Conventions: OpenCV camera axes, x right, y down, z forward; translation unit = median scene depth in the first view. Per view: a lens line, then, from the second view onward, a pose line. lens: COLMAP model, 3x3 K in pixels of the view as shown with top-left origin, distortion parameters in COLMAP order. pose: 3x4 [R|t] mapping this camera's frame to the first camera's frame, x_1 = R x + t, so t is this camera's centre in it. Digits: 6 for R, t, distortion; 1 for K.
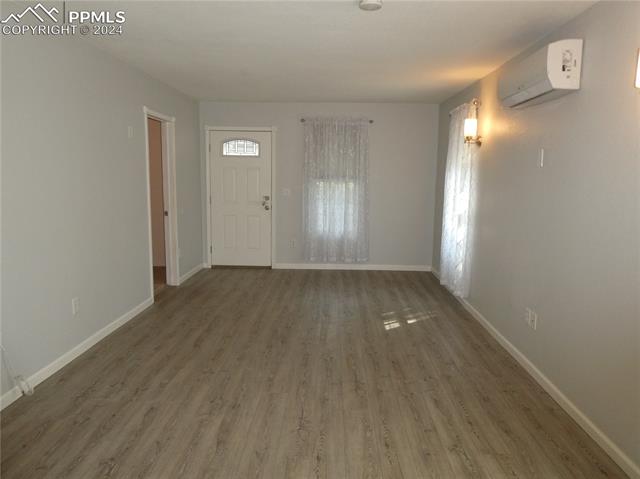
lens RADIAL K [[454.5, 0, 320.1], [0, 454.5, 238.9], [0, 0, 1]] dist [-0.004830, 0.003659]
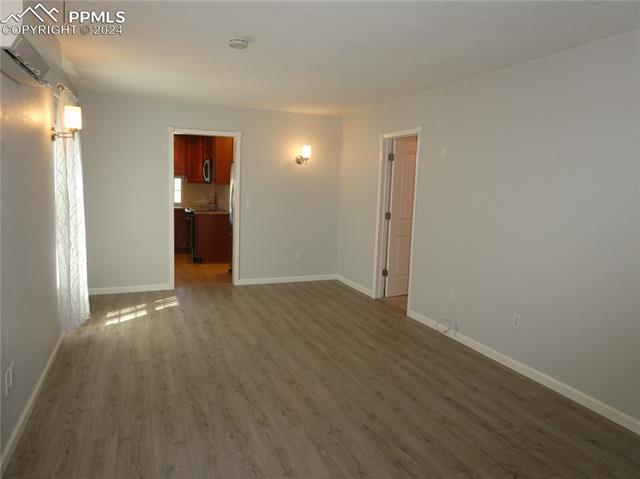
lens RADIAL K [[454.5, 0, 319.9], [0, 454.5, 239.1], [0, 0, 1]] dist [-0.004830, 0.003659]
pose [[-0.915524, 0.003211, -0.402250, 0.329179], [-0.103466, 0.964445, 0.243188, -0.269457], [0.388729, 0.264263, -0.882641, 1.876447]]
